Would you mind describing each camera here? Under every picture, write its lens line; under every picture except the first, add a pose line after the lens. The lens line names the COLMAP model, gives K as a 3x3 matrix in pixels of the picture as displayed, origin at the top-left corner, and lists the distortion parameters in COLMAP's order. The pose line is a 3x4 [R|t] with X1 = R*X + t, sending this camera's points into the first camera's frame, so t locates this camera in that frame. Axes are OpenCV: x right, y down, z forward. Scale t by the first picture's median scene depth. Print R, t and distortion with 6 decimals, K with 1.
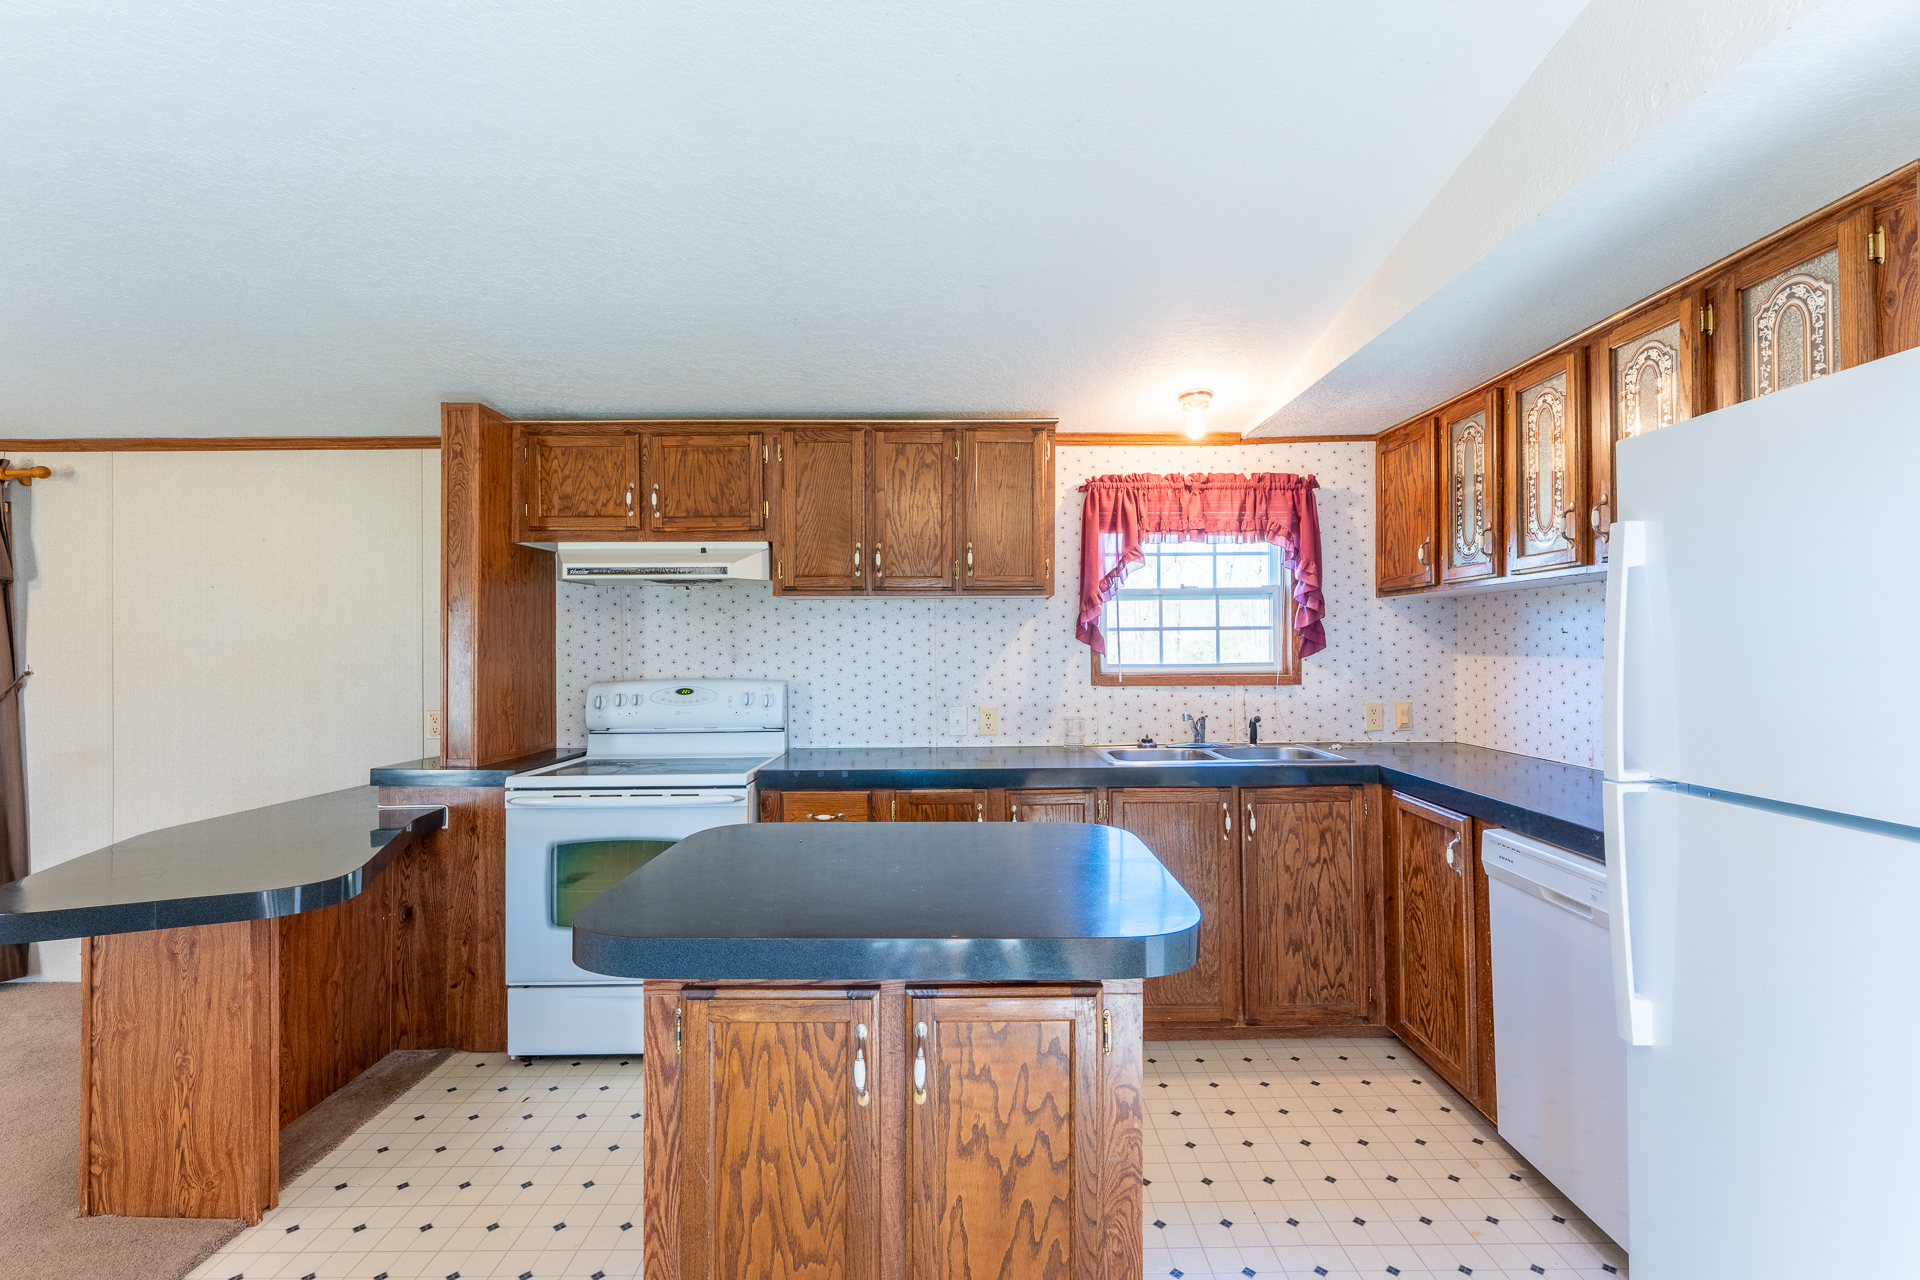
lens RADIAL K [[858.9, 0, 963.6], [0, 858.9, 640.1], [0, 0, 1]] dist [0.000082, -0.000844]
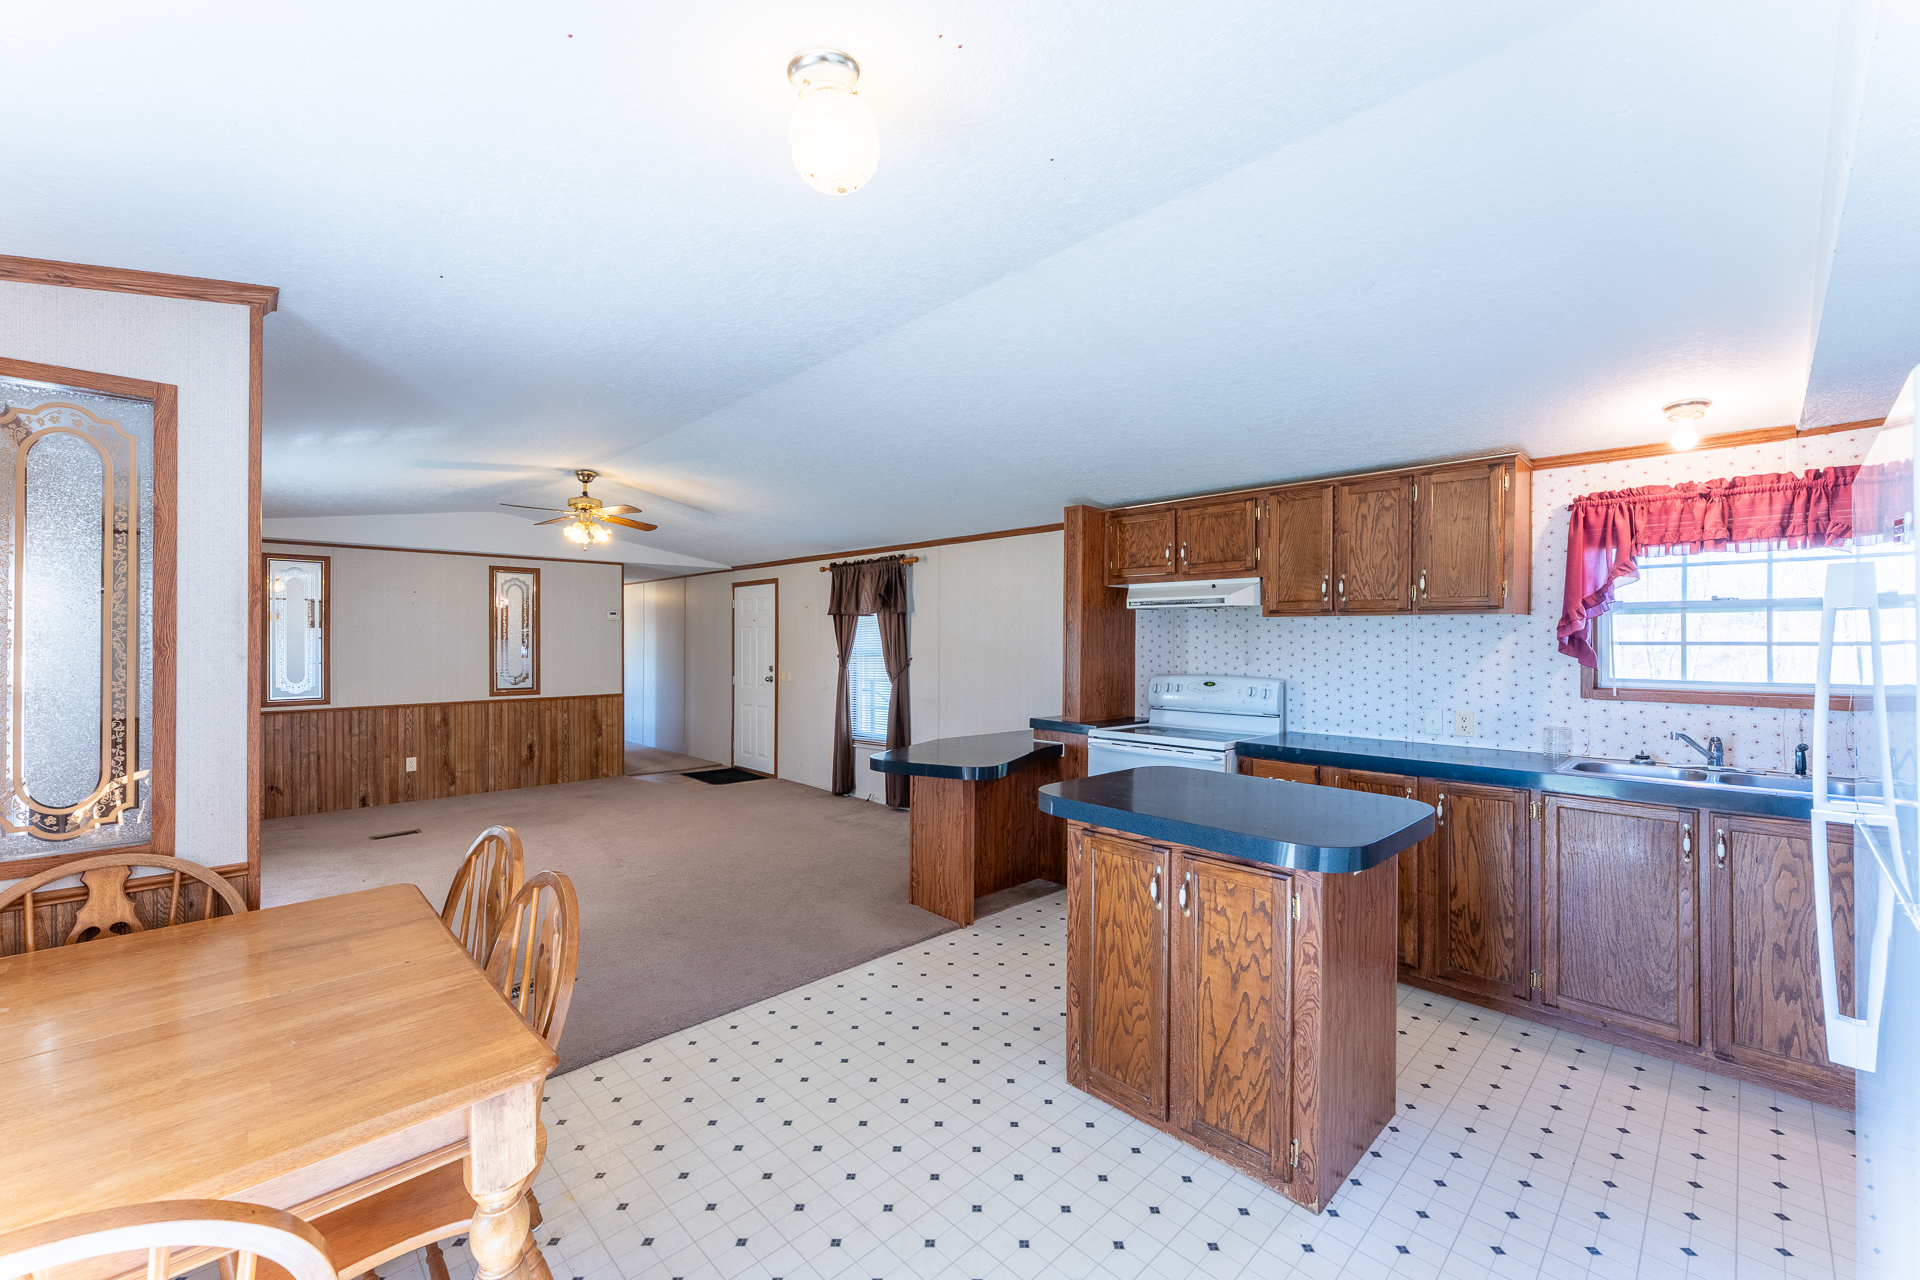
lens RADIAL K [[765.5, 0, 960.0], [0, 765.5, 640.0], [0, 0, 1]] dist [0.000503, -0.000196]
pose [[0.694554, 0.009061, -0.719383, 0.314844], [-0.005712, 0.999959, 0.007081, -0.020497], [0.719418, -0.000809, 0.694577, -0.187241]]
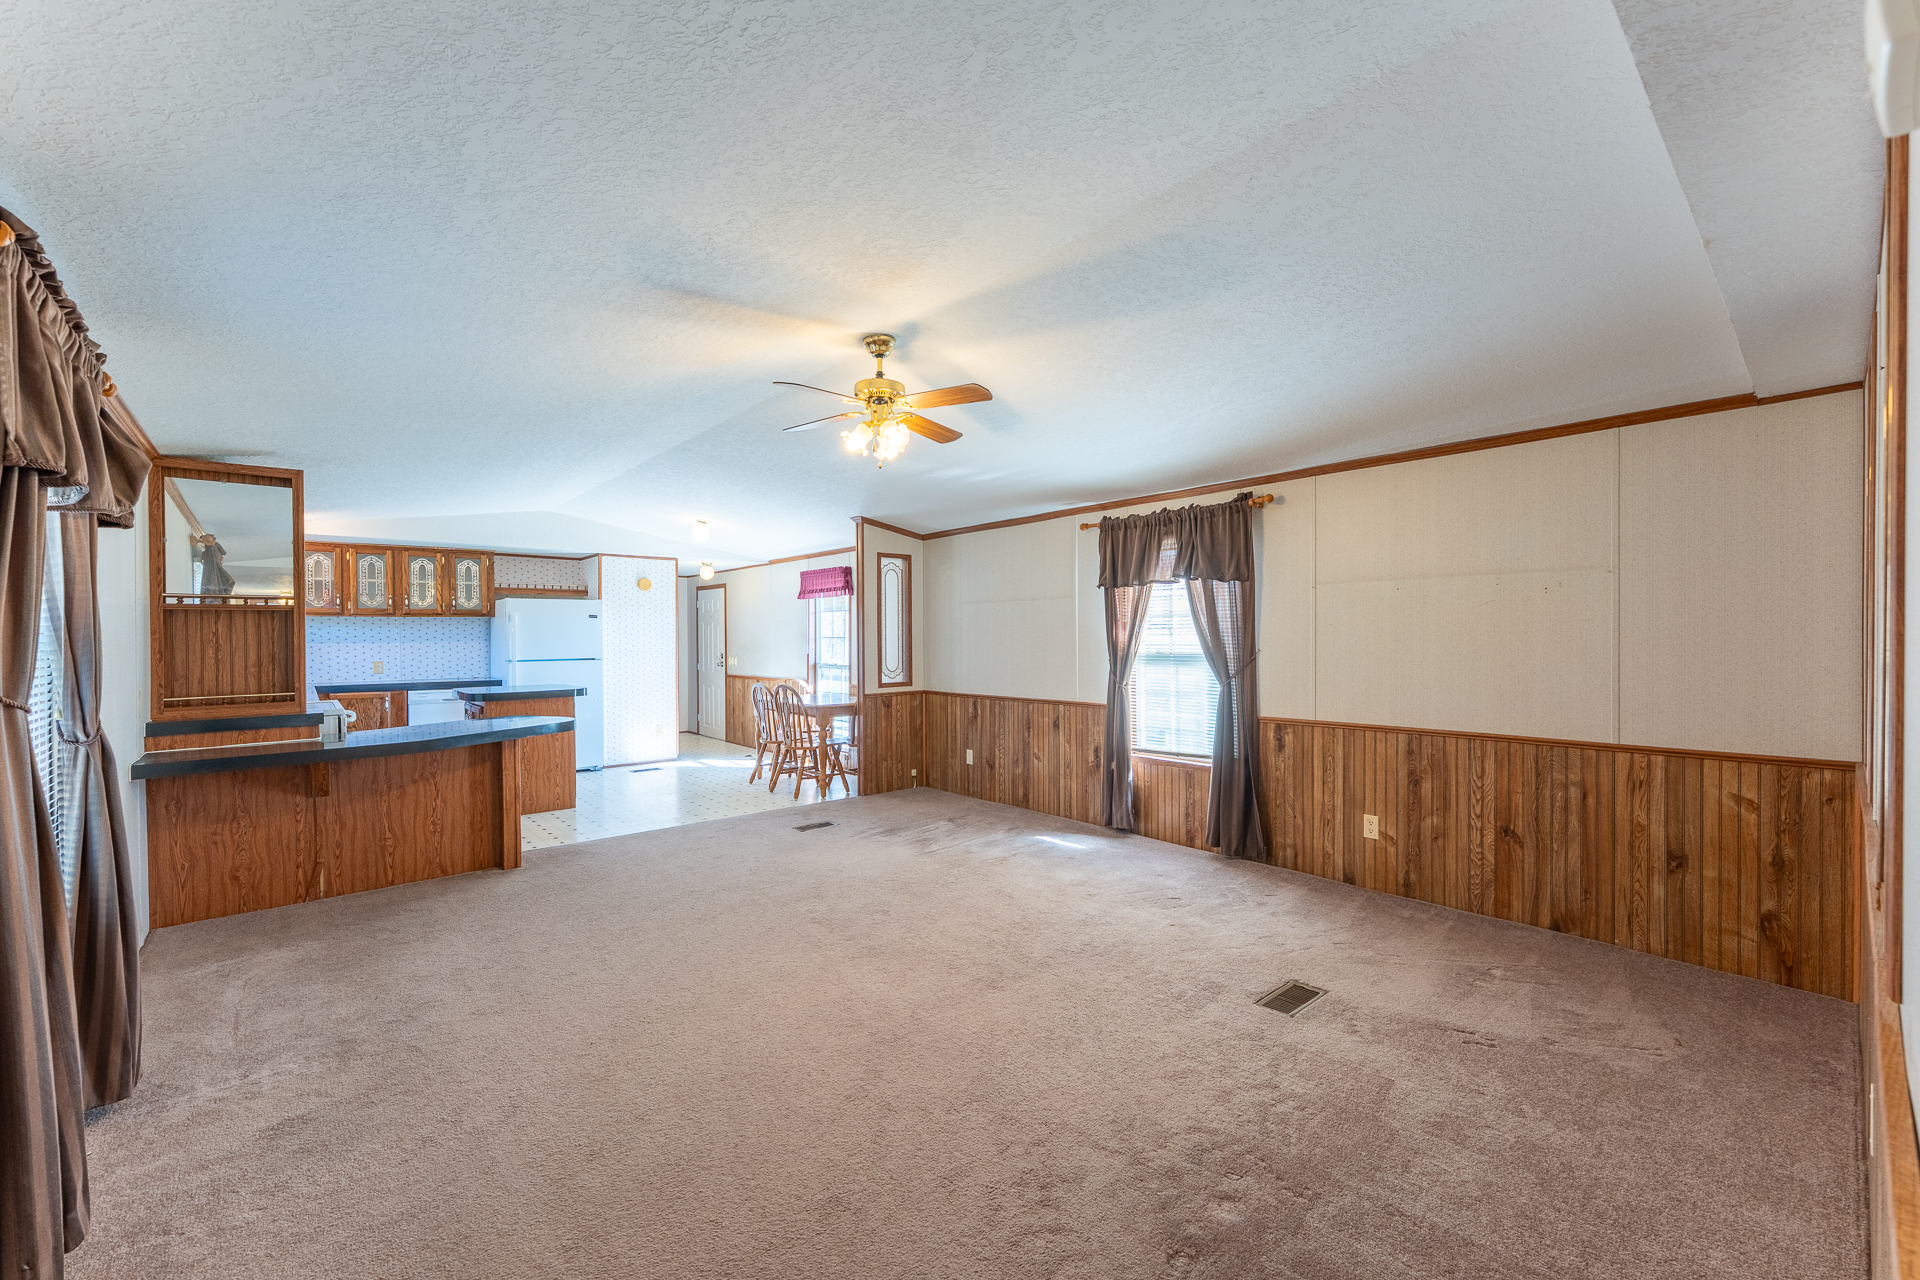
lens RADIAL K [[769.3, 0, 963.2], [0, 769.3, 639.6], [0, 0, 1]] dist [0.000638, -0.000563]
pose [[-0.654148, 0.010403, 0.756295, -2.175450], [0.009887, 0.999938, -0.005202, 0.035673], [-0.756302, 0.004075, -0.654210, 0.920671]]
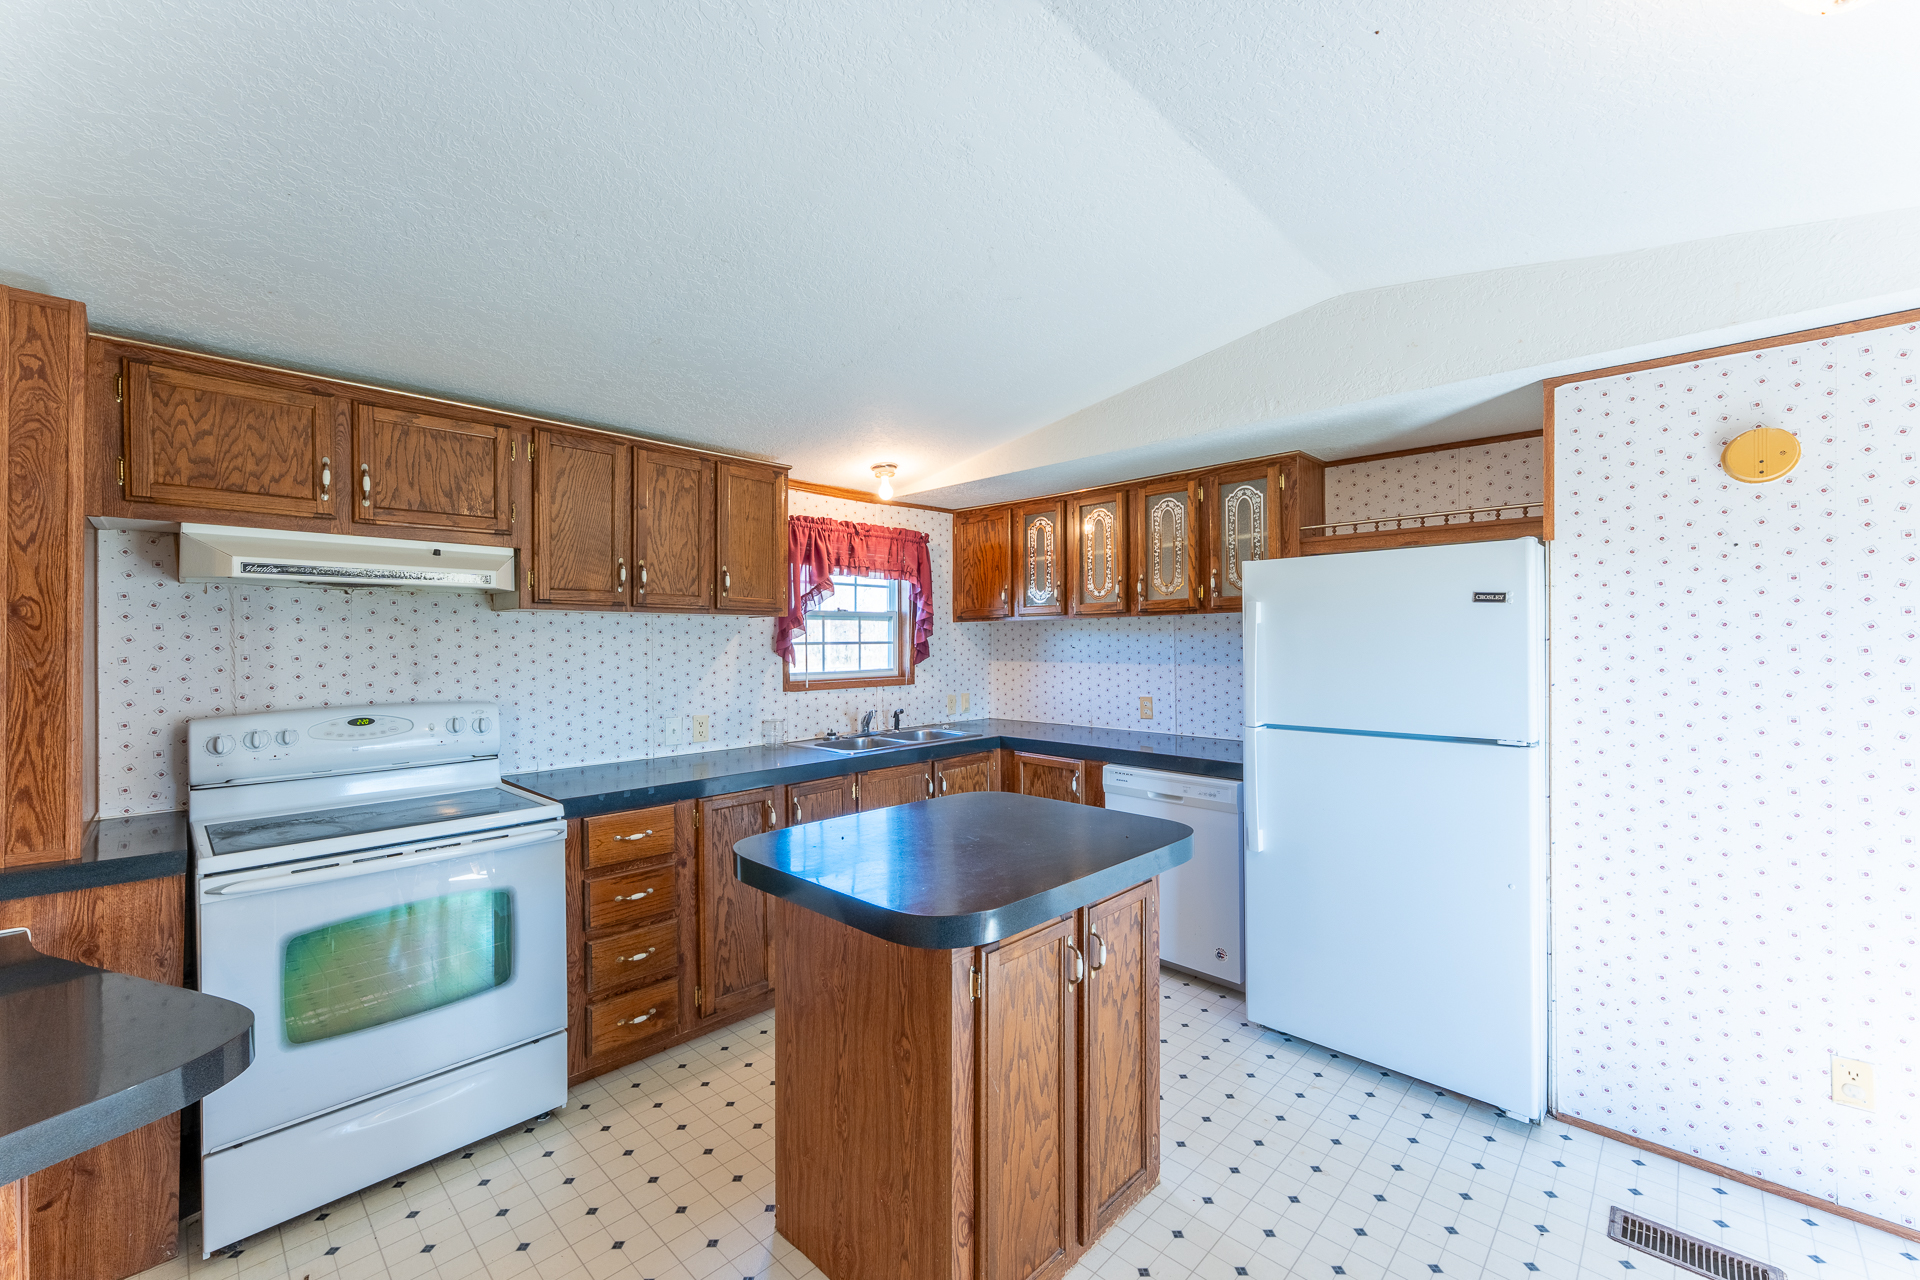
lens RADIAL K [[769.3, 0, 963.2], [0, 769.3, 639.6], [0, 0, 1]] dist [0.000638, -0.000563]
pose [[0.691794, 0.004257, 0.722083, -0.478887], [-0.002865, 0.999991, -0.003151, -0.017364], [-0.722090, 0.000111, 0.691800, 0.098408]]
